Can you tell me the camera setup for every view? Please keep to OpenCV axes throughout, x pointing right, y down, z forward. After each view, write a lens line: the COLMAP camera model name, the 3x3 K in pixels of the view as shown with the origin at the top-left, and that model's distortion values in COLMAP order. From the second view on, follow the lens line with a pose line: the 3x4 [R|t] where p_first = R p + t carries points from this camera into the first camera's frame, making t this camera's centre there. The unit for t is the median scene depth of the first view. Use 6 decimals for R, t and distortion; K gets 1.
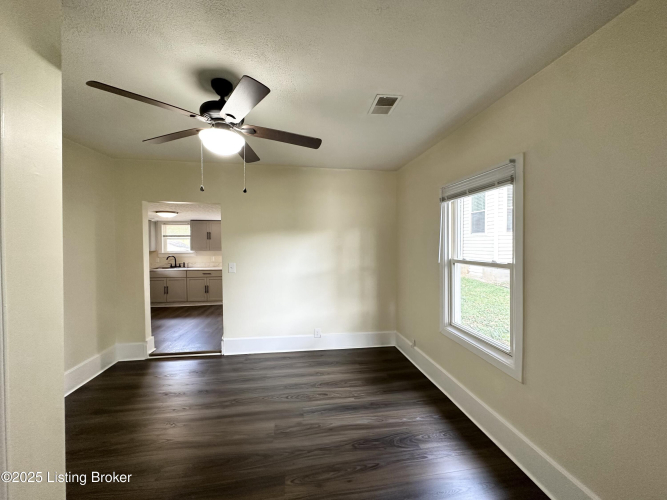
lens RADIAL K [[264.3, 0, 334.5], [0, 264.3, 252.7], [0, 0, 1]] dist [-0.000122, -0.000264]
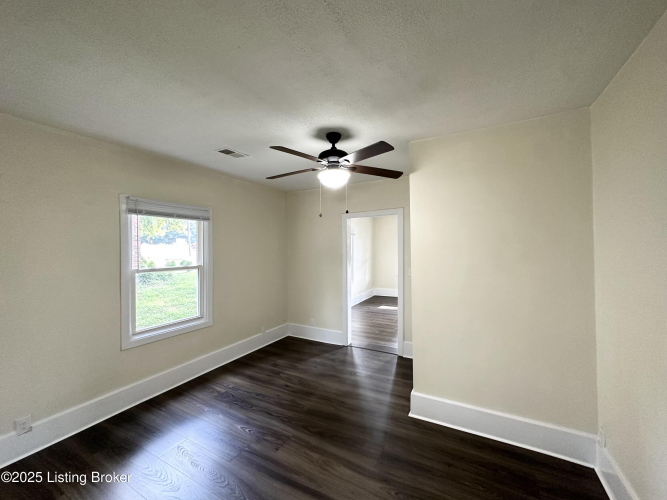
lens RADIAL K [[267.2, 0, 333.5], [0, 267.2, 250.0], [0, 0, 1]] dist [0.001081, -0.000033]
pose [[-0.798961, 0.006592, 0.601346, -1.085435], [0.025213, 0.999428, 0.022542, -0.077755], [-0.600854, 0.033172, -0.798670, 1.835491]]
